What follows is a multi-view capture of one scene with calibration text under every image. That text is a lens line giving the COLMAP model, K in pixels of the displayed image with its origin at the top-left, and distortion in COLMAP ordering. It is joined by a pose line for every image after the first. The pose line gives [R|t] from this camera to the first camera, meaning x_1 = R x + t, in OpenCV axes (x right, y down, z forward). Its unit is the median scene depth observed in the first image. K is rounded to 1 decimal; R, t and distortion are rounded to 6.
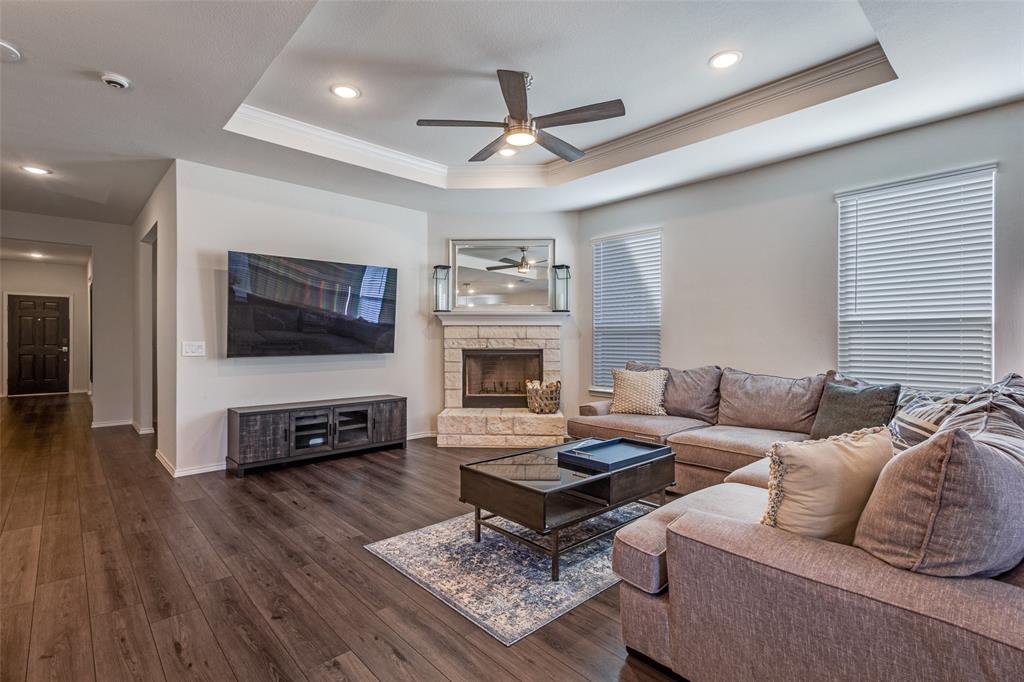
lens RADIAL K [[476.7, 0, 507.3], [0, 476.7, 338.8], [0, 0, 1]] dist [0.003446, 0.000346]
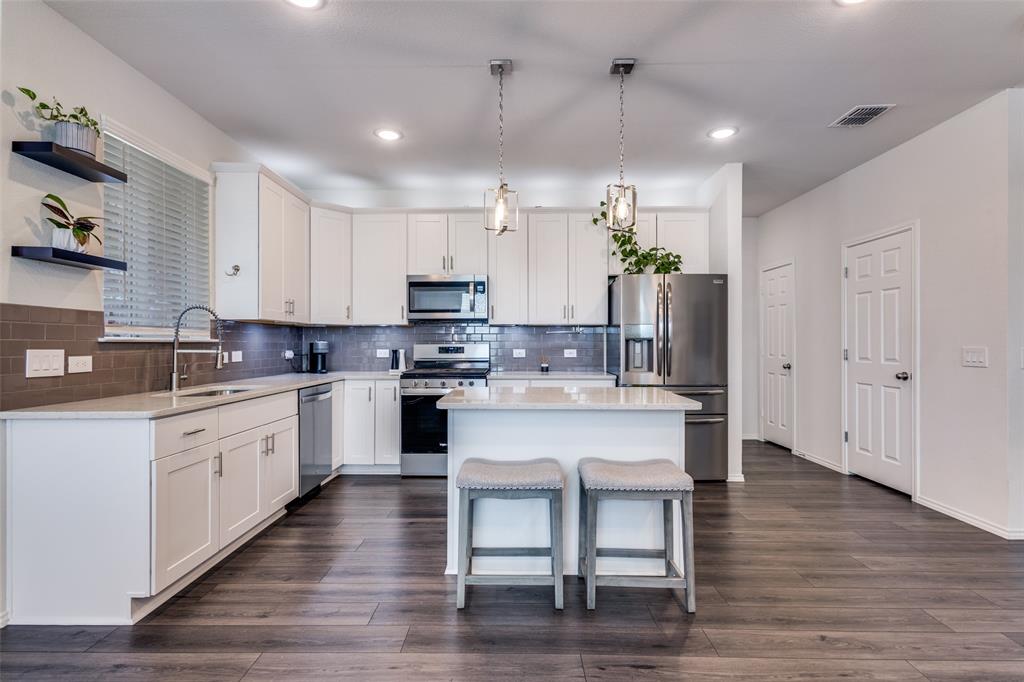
lens RADIAL K [[487.2, 0, 514.5], [0, 487.2, 339.3], [0, 0, 1]] dist [0.001855, -0.000068]
pose [[-0.683260, -0.008008, -0.730132, 0.134440], [-0.001735, 0.999955, -0.009344, 0.001130], [0.730173, -0.005118, -0.683243, 0.523771]]
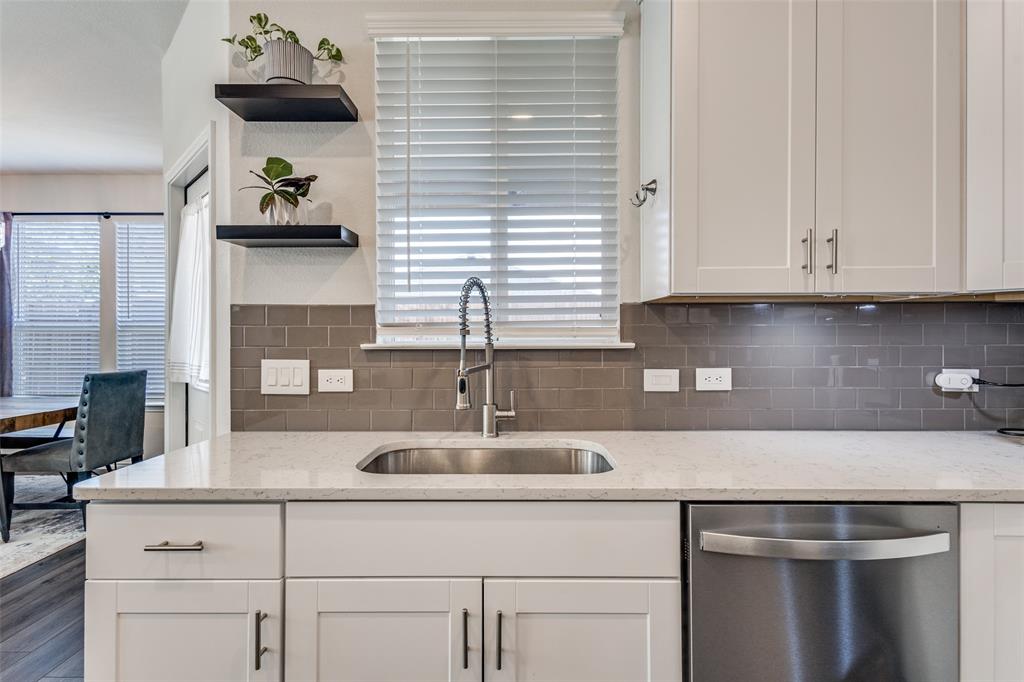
lens RADIAL K [[477.4, 0, 510.9], [0, 477.4, 338.2], [0, 0, 1]] dist [0.003323, 0.000219]
pose [[-0.727988, -0.001091, 0.685589, -0.315894], [0.001464, 0.999994, 0.003146, -0.010932], [-0.685589, 0.003294, -0.727982, -0.037922]]
